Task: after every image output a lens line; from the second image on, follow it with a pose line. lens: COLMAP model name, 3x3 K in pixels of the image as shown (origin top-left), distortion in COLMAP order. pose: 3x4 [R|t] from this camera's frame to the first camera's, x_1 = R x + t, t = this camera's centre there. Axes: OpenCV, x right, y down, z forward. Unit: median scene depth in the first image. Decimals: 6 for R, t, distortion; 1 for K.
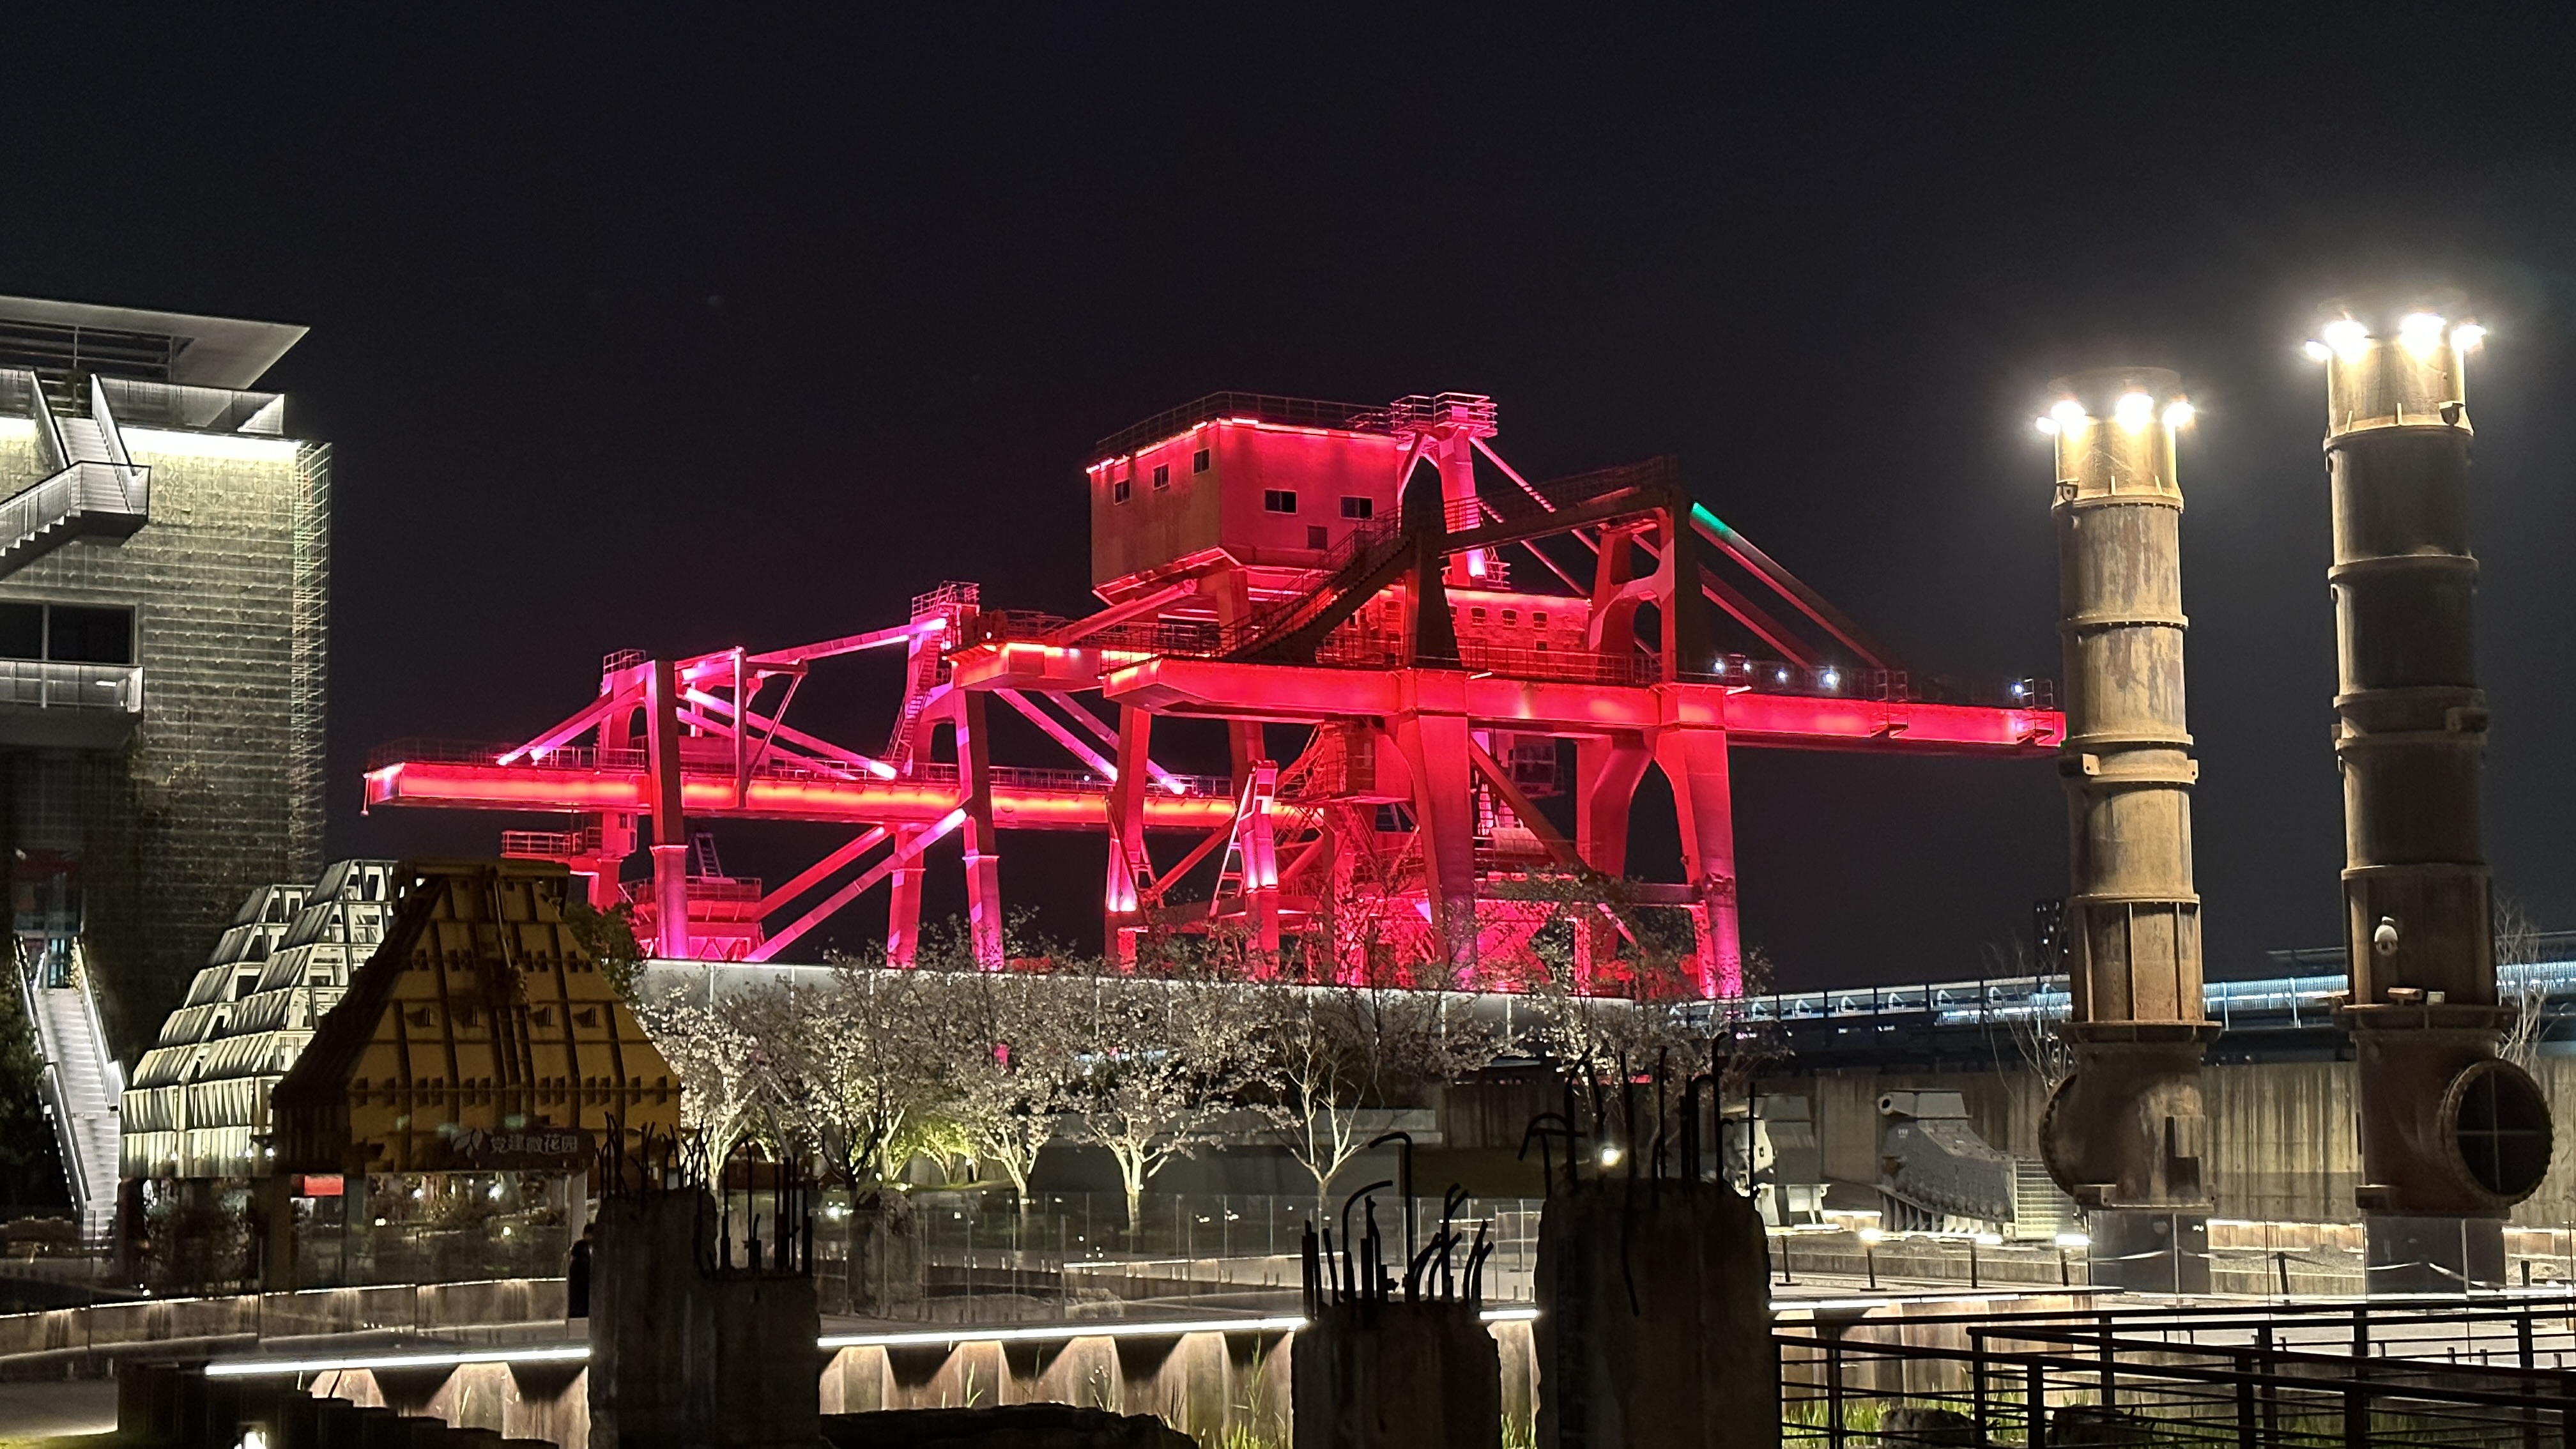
lens RADIAL K [[3606.4, 0, 1289.8], [0, 3606.4, 723.9], [0, 0, 1]] dist [0.083084, 0.000000]
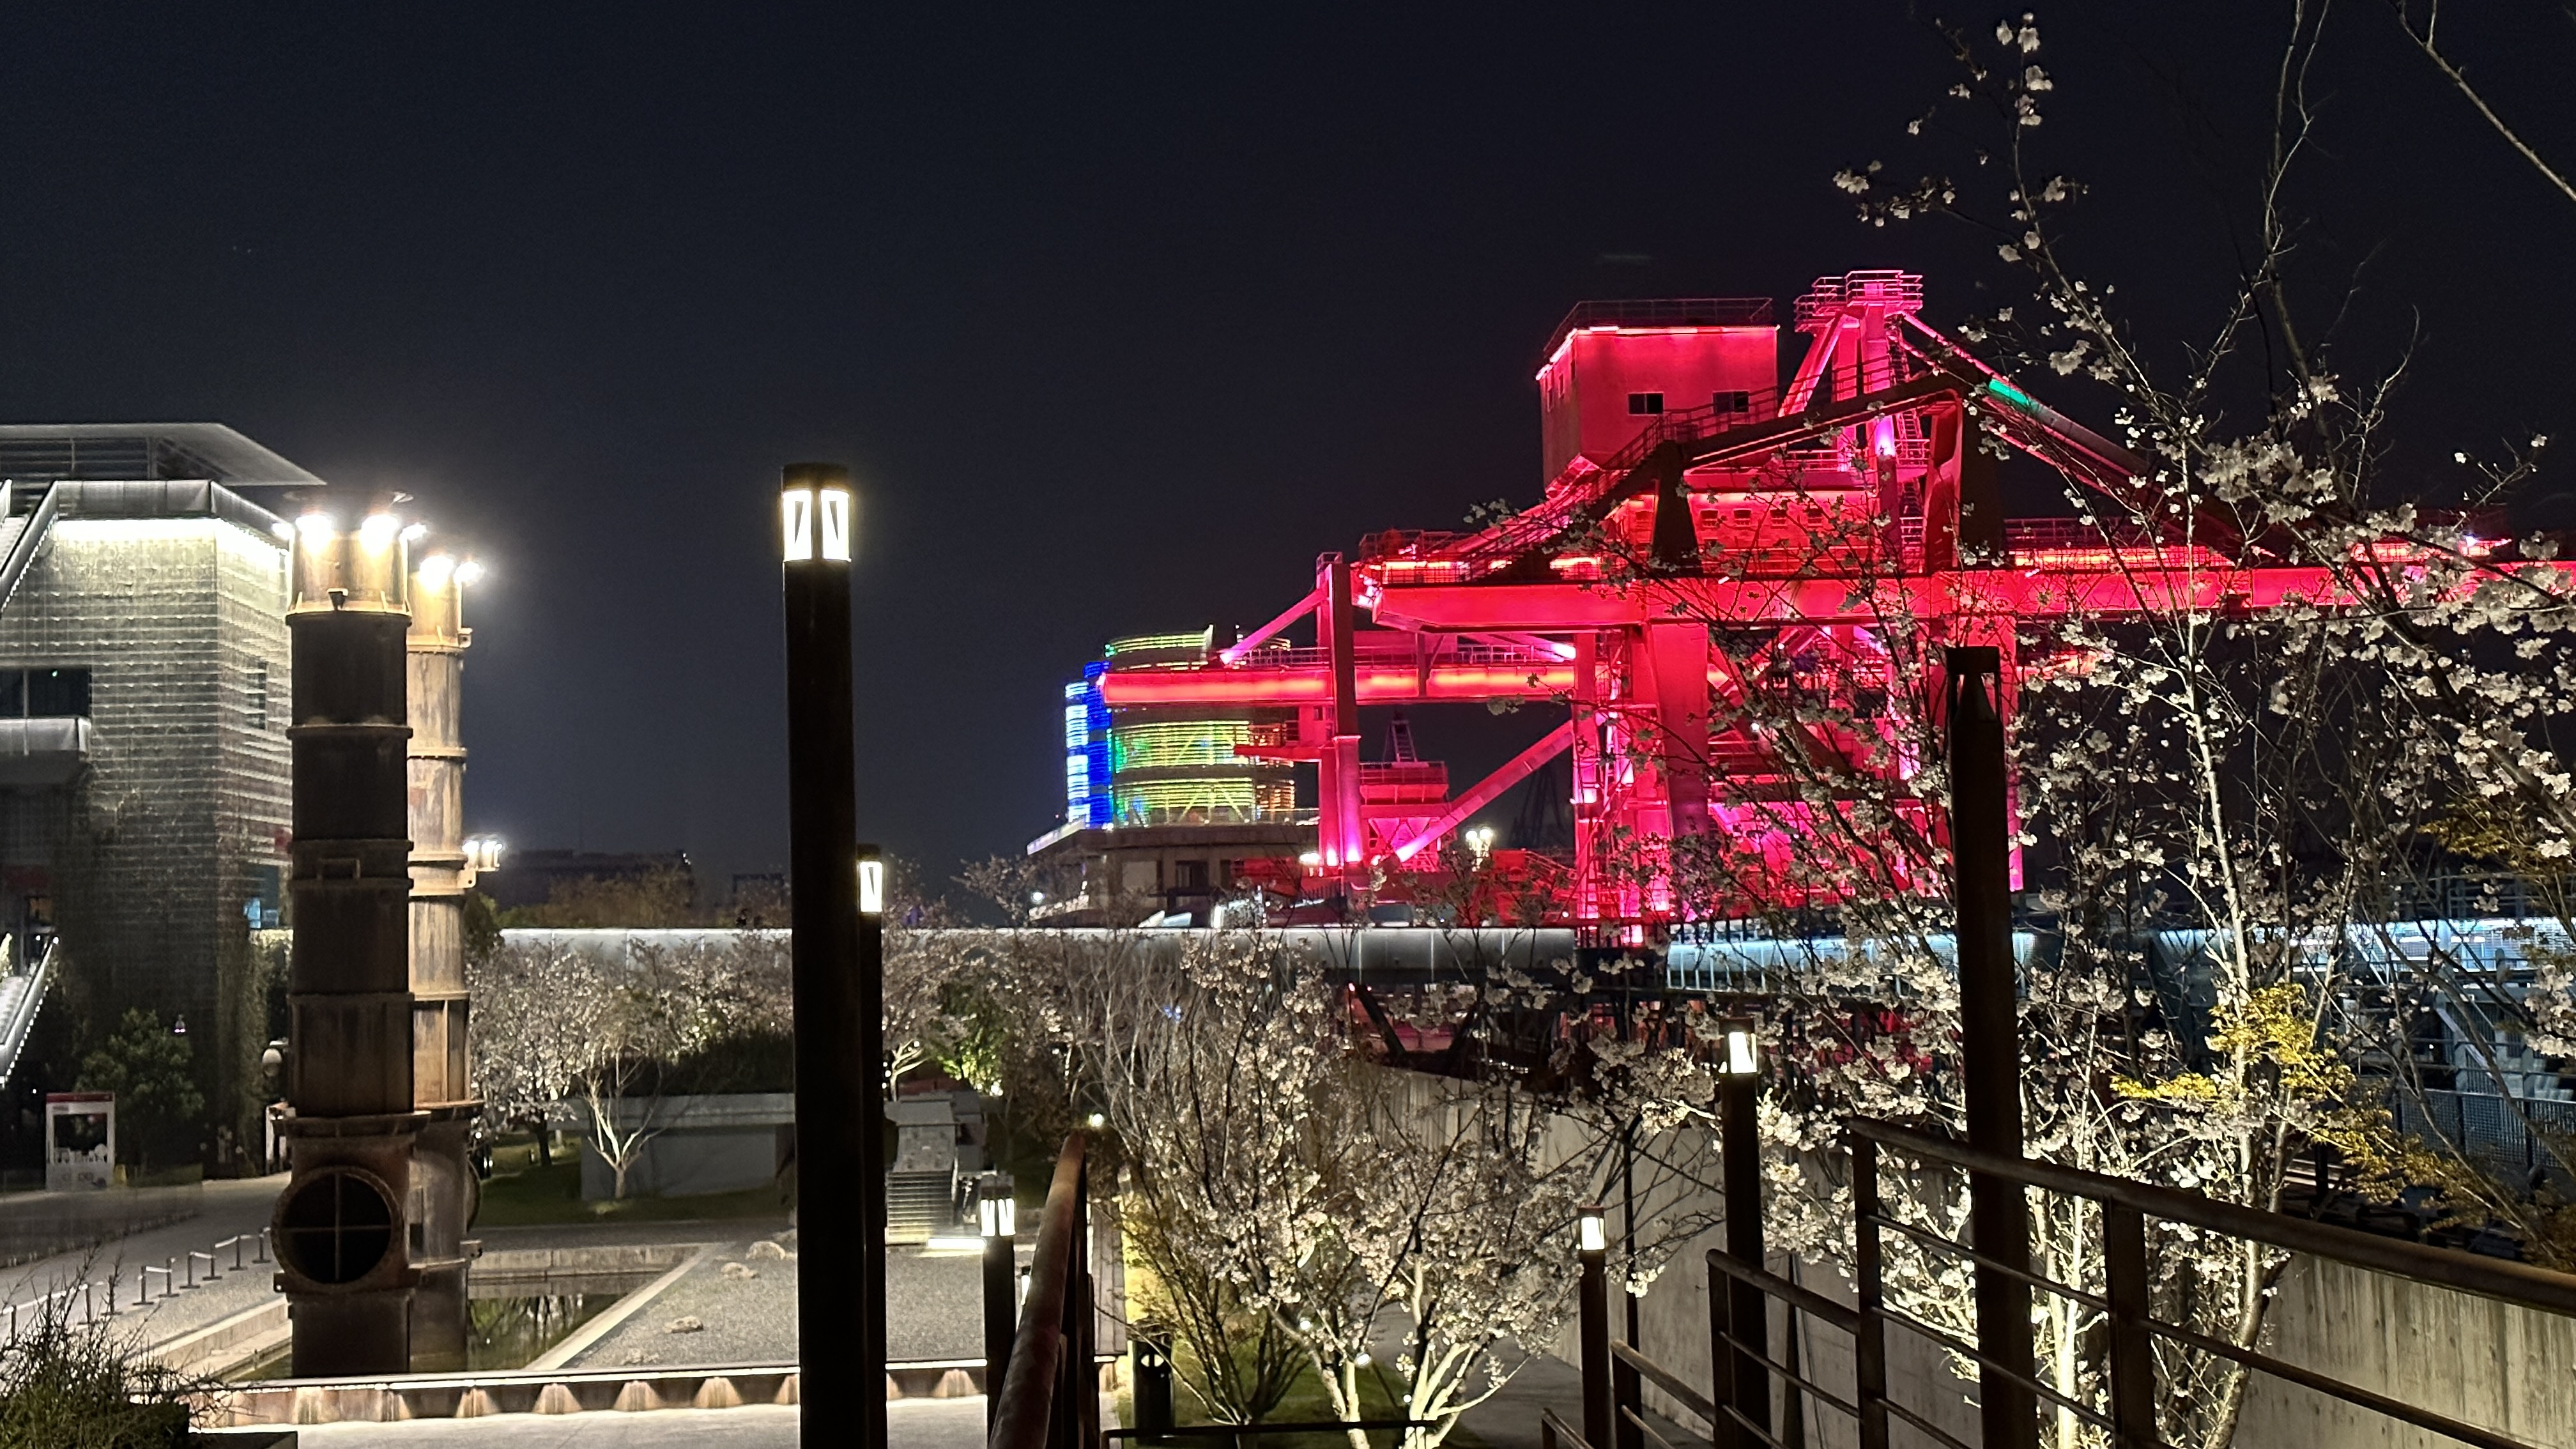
lens RADIAL K [[3606.4, 0, 1273.9], [0, 3606.4, 729.8], [0, 0, 1]] dist [0.083084, 0.000000]
pose [[0.904858, -0.039843, -0.423844, 0.563391], [0.065532, 0.996780, 0.046203, -0.040944], [0.420639, -0.069583, 0.904556, 0.046891]]
